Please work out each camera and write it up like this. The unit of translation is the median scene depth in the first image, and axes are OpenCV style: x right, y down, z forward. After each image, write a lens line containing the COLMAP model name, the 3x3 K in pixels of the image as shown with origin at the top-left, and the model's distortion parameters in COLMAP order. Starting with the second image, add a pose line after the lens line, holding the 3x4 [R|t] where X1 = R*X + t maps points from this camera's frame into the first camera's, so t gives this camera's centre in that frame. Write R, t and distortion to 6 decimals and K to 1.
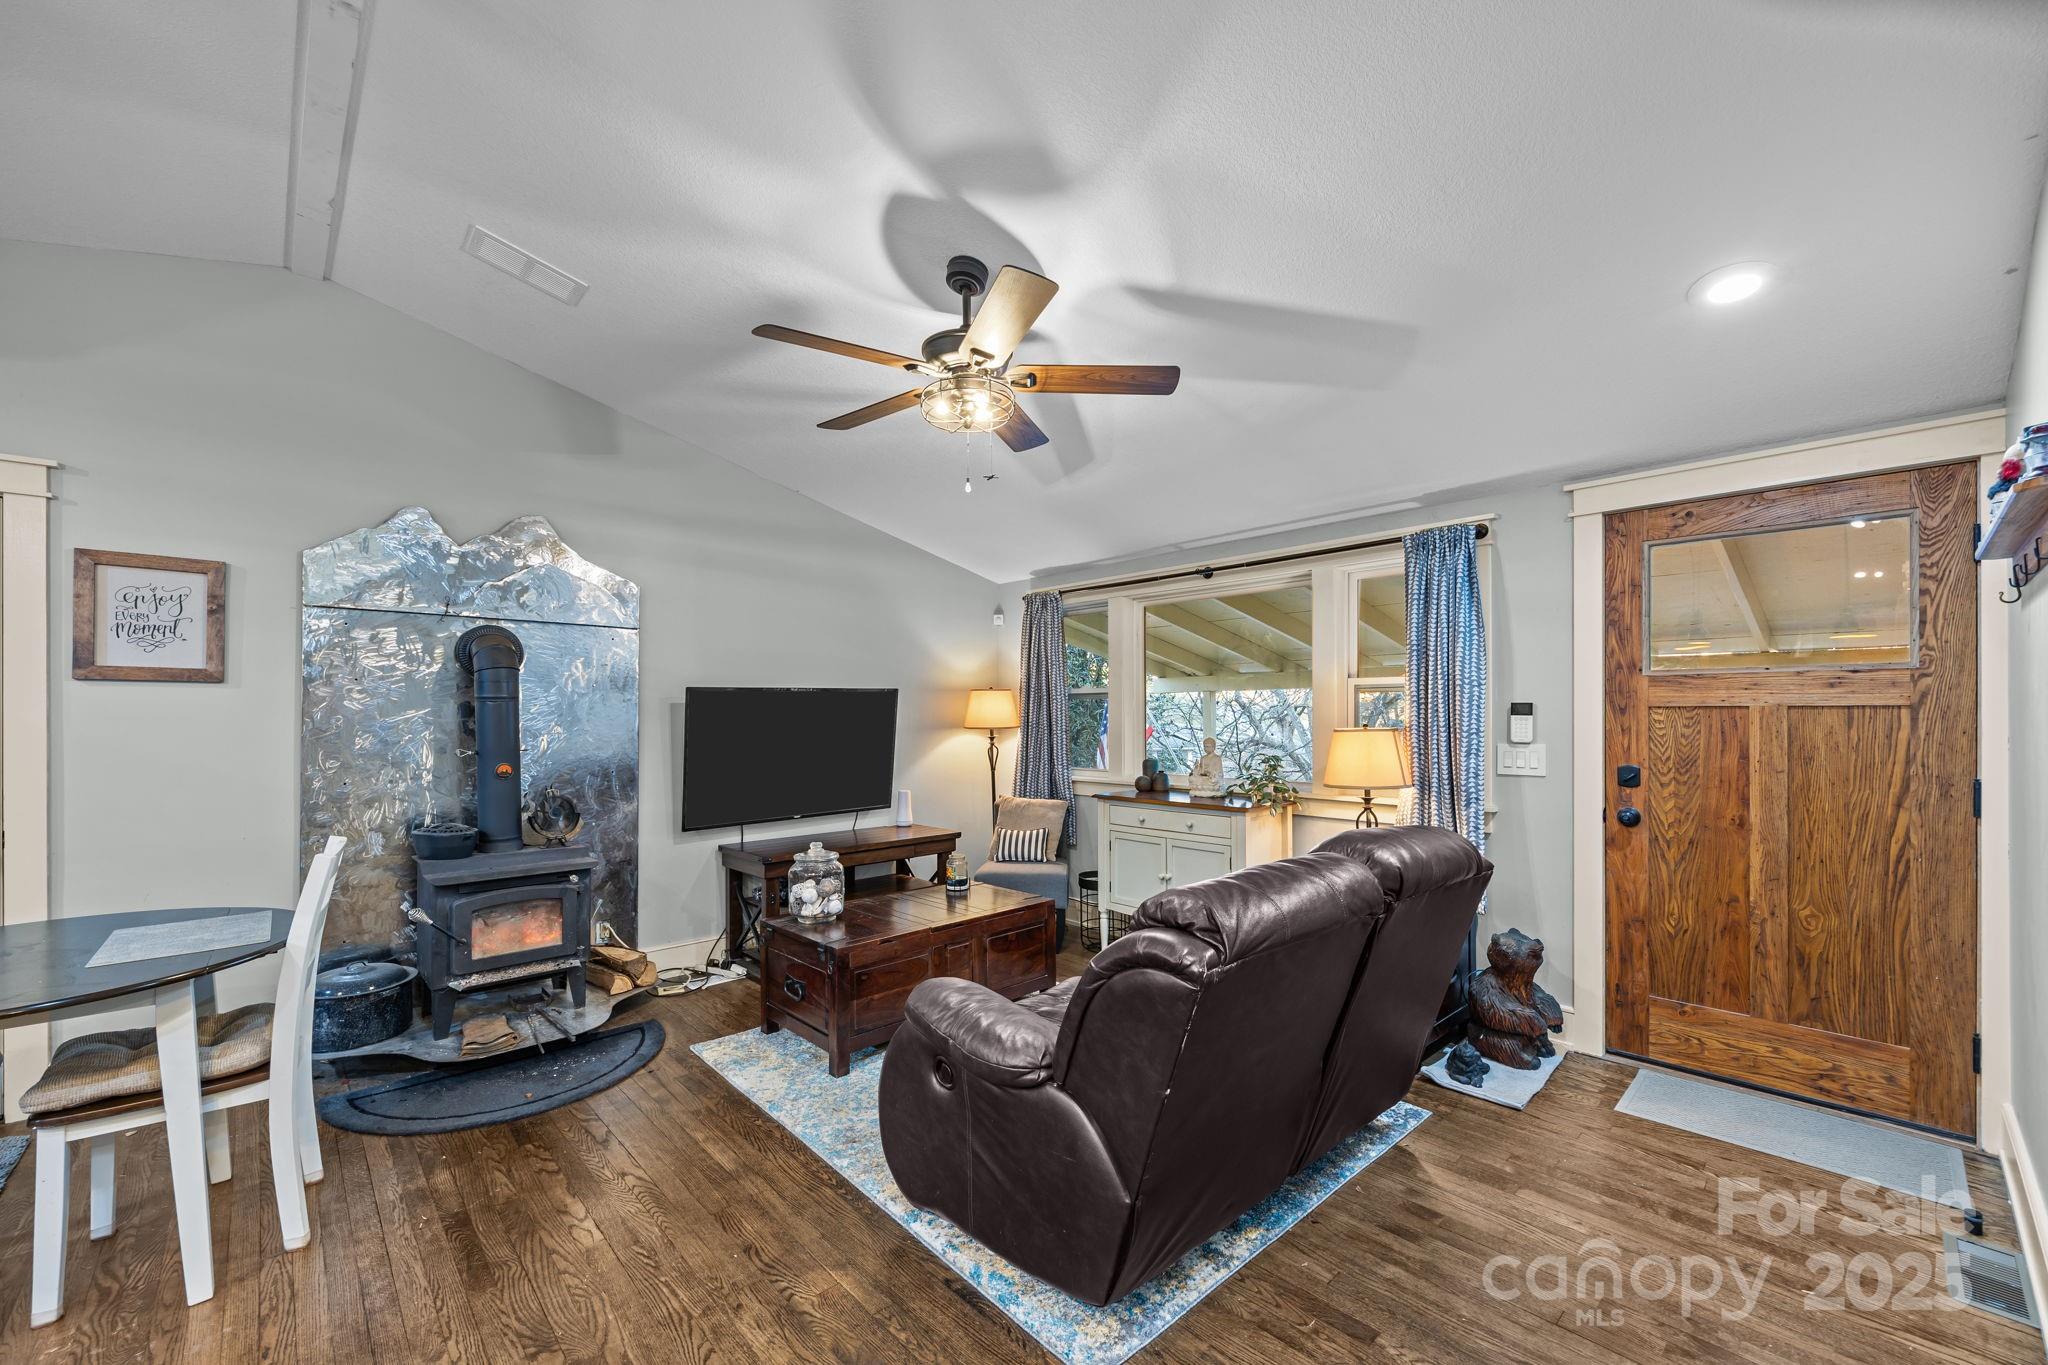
lens RADIAL K [[818.4, 0, 1033.9], [0, 818.4, 711.7], [0, 0, 1]] dist [0.000915, -0.000294]
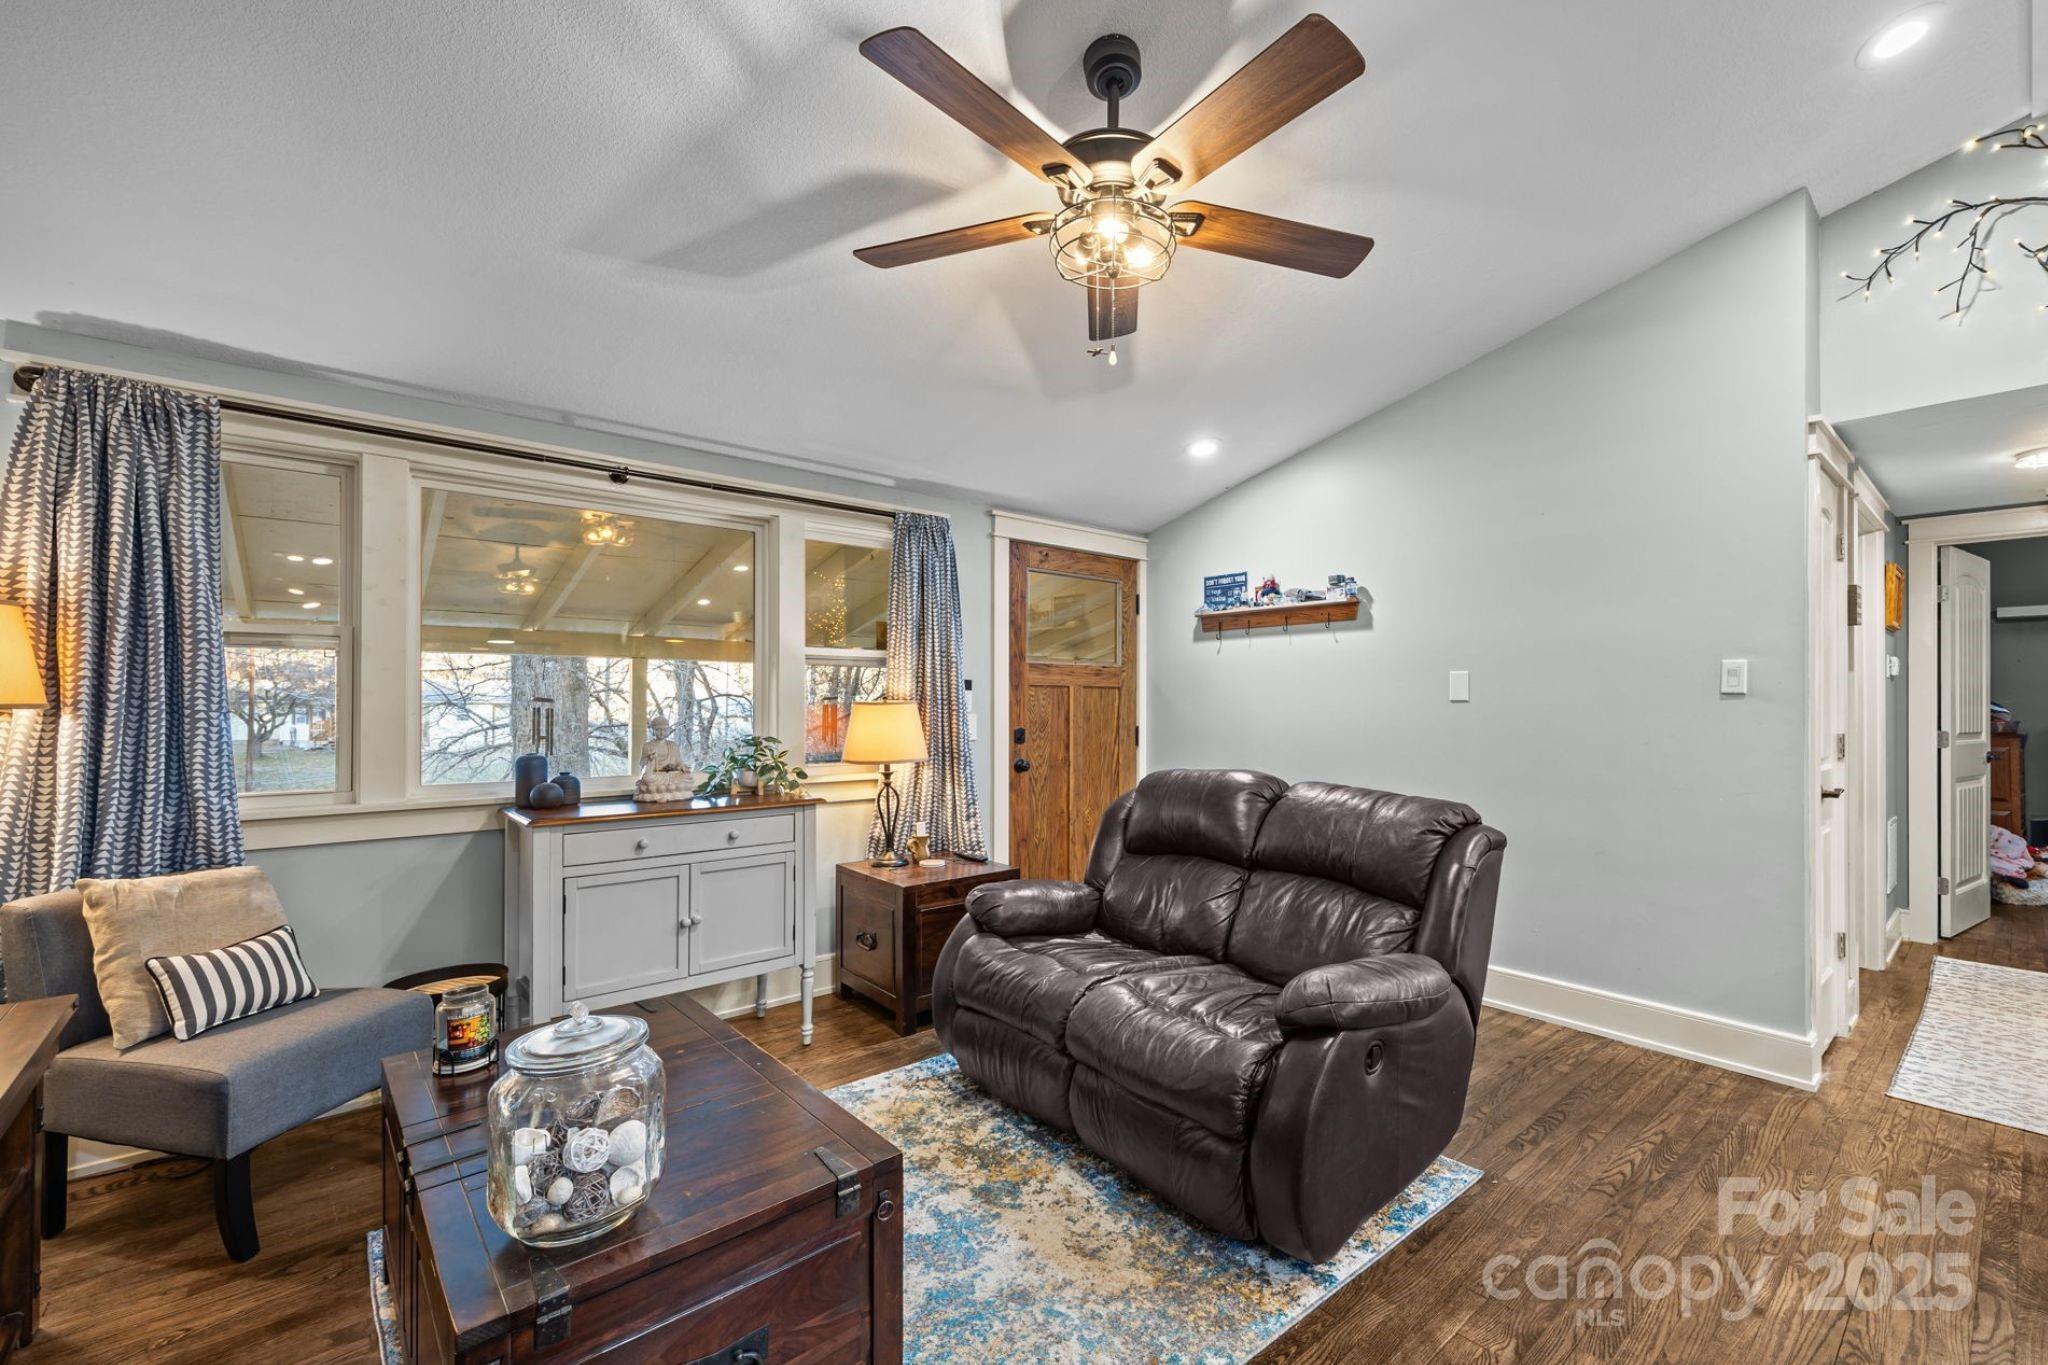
lens RADIAL K [[874.6, 0, 1094.4], [0, 874.6, 693.8], [0, 0, 1]] dist [-0.001173, -0.000047]
pose [[0.010754, 0.013930, 0.999845, -0.731450], [-0.007052, 0.999879, -0.013855, 0.028287], [-0.999917, -0.006902, 0.010851, 0.860565]]
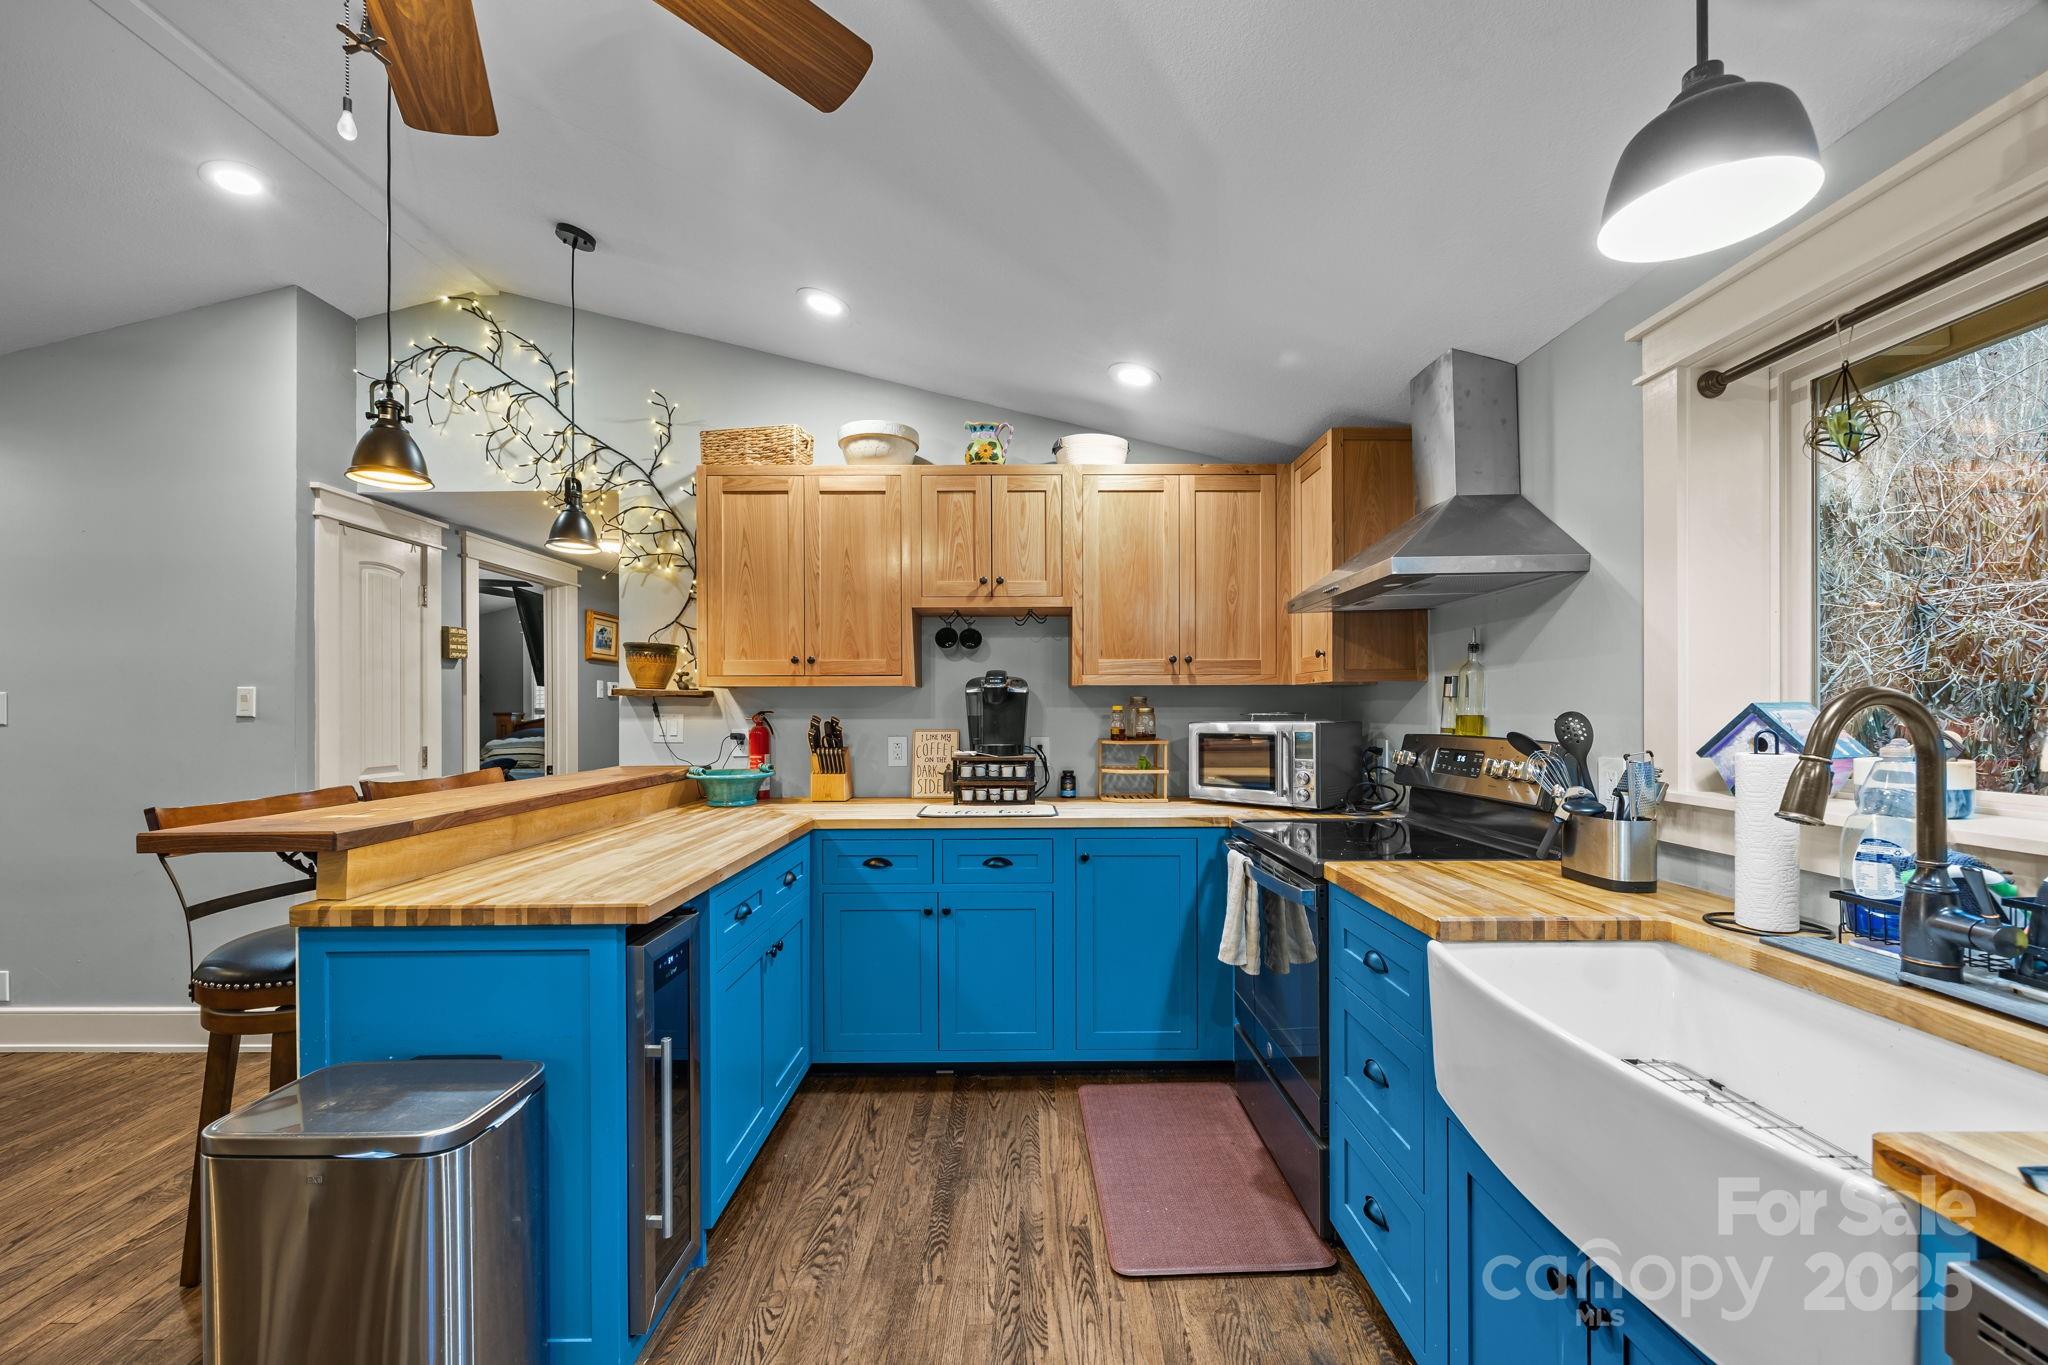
lens RADIAL K [[818.4, 0, 1028.2], [0, 818.4, 708.8], [0, 0, 1]] dist [0.000915, -0.000294]
pose [[-0.734620, 0.002817, 0.678473, -1.168416], [0.001831, 0.999996, -0.002169, 0.001943], [-0.678476, -0.000352, -0.734622, 0.239921]]
